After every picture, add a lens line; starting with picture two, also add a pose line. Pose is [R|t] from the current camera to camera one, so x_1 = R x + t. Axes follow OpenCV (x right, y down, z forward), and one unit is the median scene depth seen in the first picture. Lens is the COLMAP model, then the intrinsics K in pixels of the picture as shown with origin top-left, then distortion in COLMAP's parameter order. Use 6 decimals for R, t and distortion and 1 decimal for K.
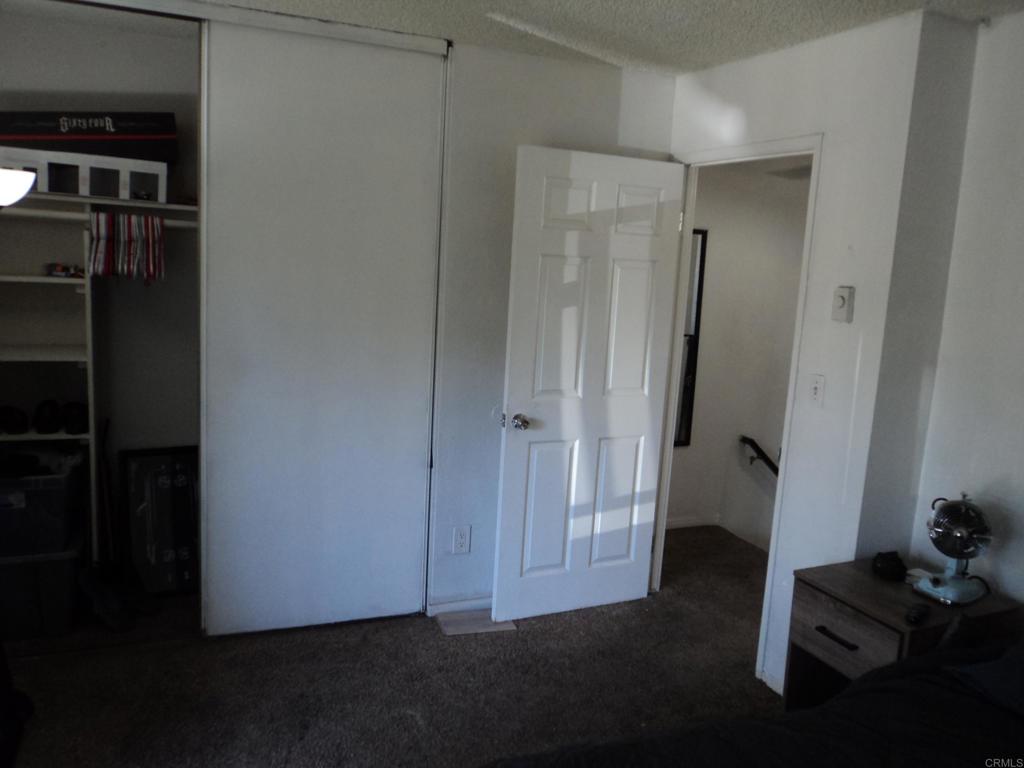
lens RADIAL K [[817.4, 0, 508.8], [0, 817.4, 380.9], [0, 0, 1]] dist [-0.049512, 0.043479]
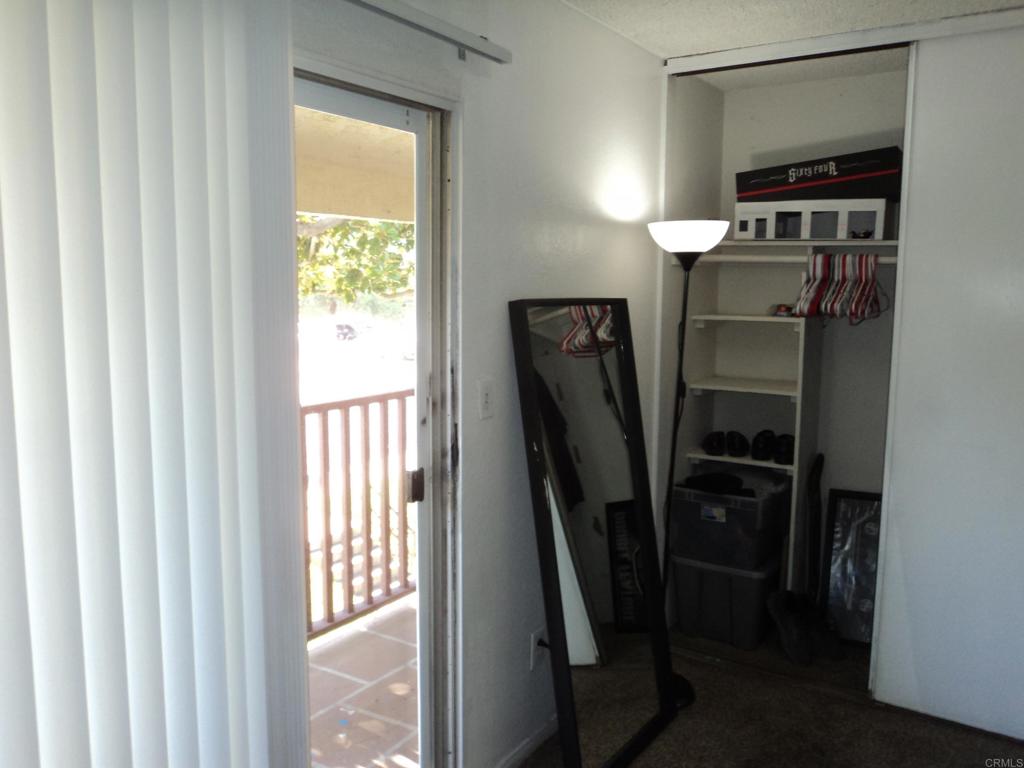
lens RADIAL K [[817.4, 0, 508.8], [0, 817.4, 380.9], [0, 0, 1]] dist [-0.049512, 0.043479]
pose [[0.543363, 0.052935, -0.837827, 0.159262], [-0.101392, 0.994842, -0.002901, -0.003650], [0.833353, 0.086525, 0.545927, 0.116187]]
